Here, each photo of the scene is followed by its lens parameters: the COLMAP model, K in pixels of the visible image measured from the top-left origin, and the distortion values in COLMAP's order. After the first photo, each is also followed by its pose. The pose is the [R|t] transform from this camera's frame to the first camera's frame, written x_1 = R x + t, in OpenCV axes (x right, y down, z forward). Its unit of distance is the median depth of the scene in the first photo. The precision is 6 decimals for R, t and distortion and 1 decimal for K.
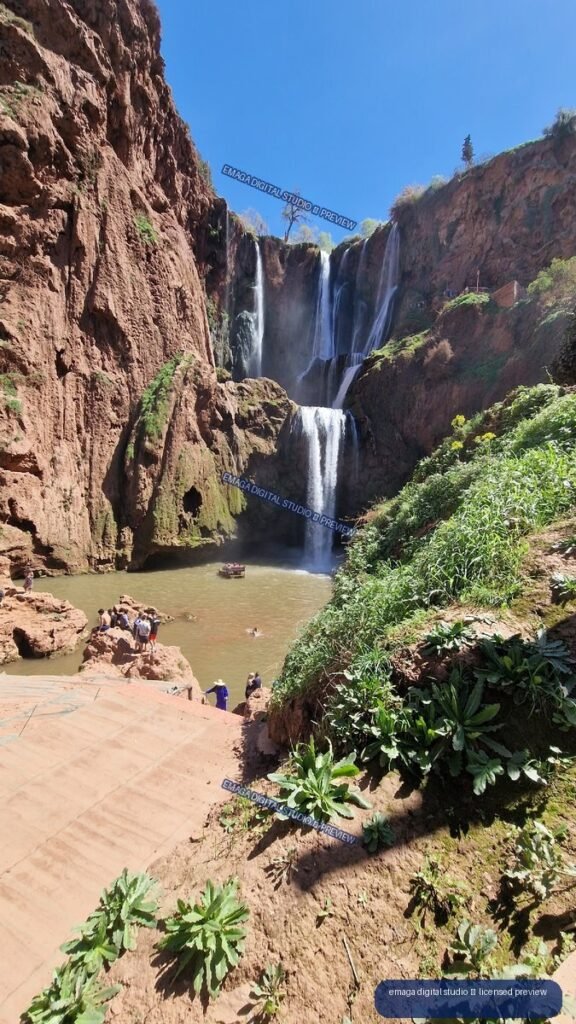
lens RADIAL K [[421.9, 0, 285.8], [0, 421.9, 511.1], [0, 0, 1]] dist [0.001519, -0.001660]
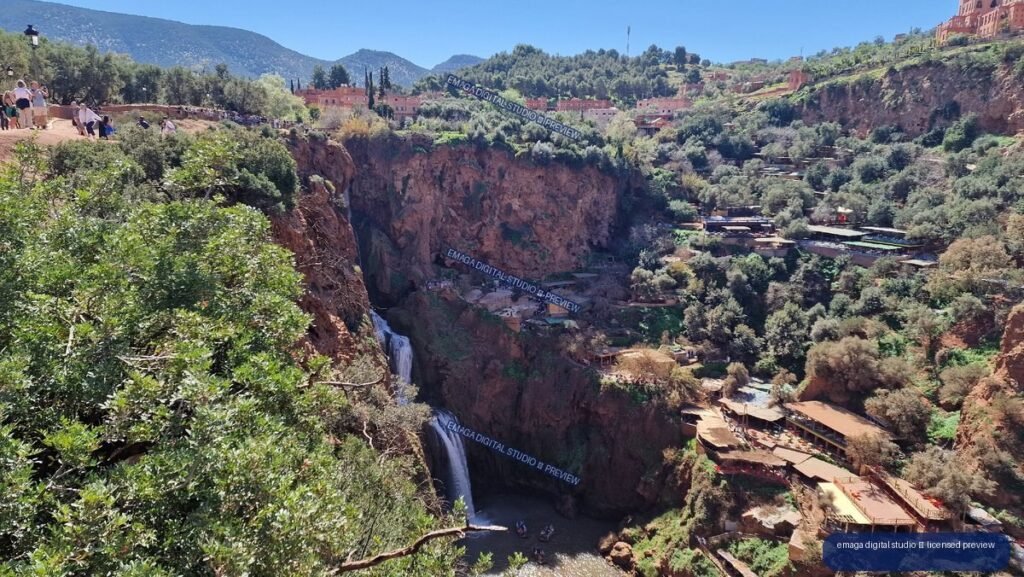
lens RADIAL K [[681.1, 0, 515.6], [0, 681.1, 294.8], [0, 0, 1]] dist [0.100997, -0.092476]
pose [[0.489460, -0.243401, 0.837368, -1.717426], [0.033222, 0.964764, 0.261013, -1.302185], [-0.871393, -0.099937, 0.480299, -0.323529]]
